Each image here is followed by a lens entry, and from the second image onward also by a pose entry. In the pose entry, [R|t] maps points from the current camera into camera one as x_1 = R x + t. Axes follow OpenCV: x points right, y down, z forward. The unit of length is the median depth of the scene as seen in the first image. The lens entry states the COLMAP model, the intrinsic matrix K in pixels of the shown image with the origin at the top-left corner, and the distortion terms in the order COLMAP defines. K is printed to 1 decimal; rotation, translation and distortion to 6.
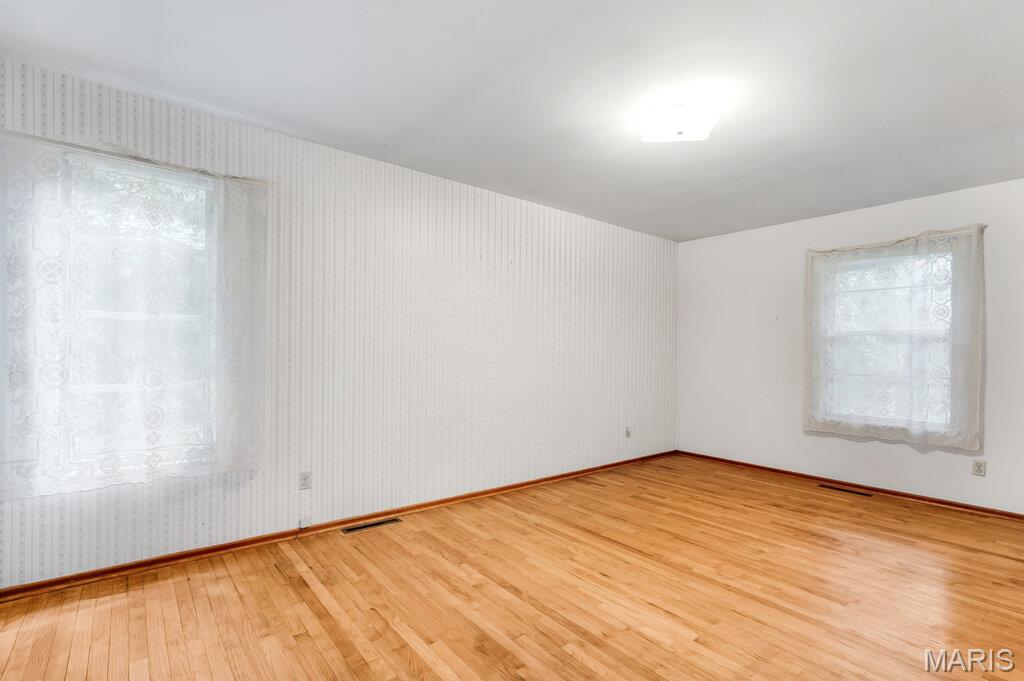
lens RADIAL K [[470.8, 0, 513.3], [0, 470.8, 345.8], [0, 0, 1]] dist [0.000284, 0.000006]
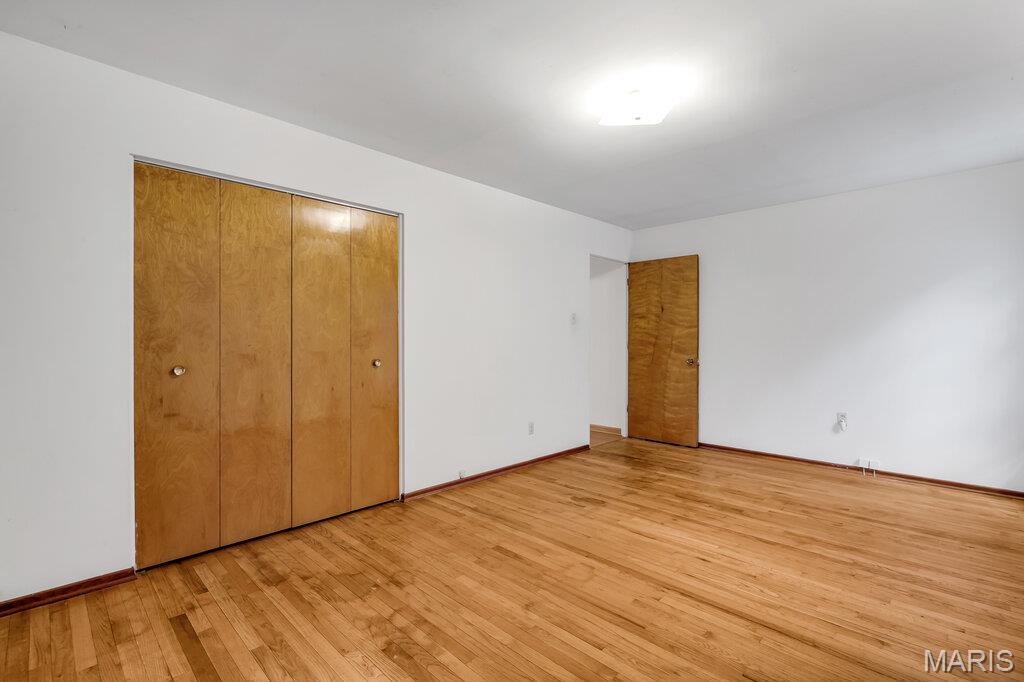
lens RADIAL K [[470.8, 0, 509.5], [0, 470.8, 340.8], [0, 0, 1]] dist [0.000284, 0.000006]
pose [[-0.992258, -0.016633, -0.123076, 0.800688], [-0.016471, 0.999862, -0.002335, 0.032420], [0.123098, -0.000290, -0.992395, 2.110607]]
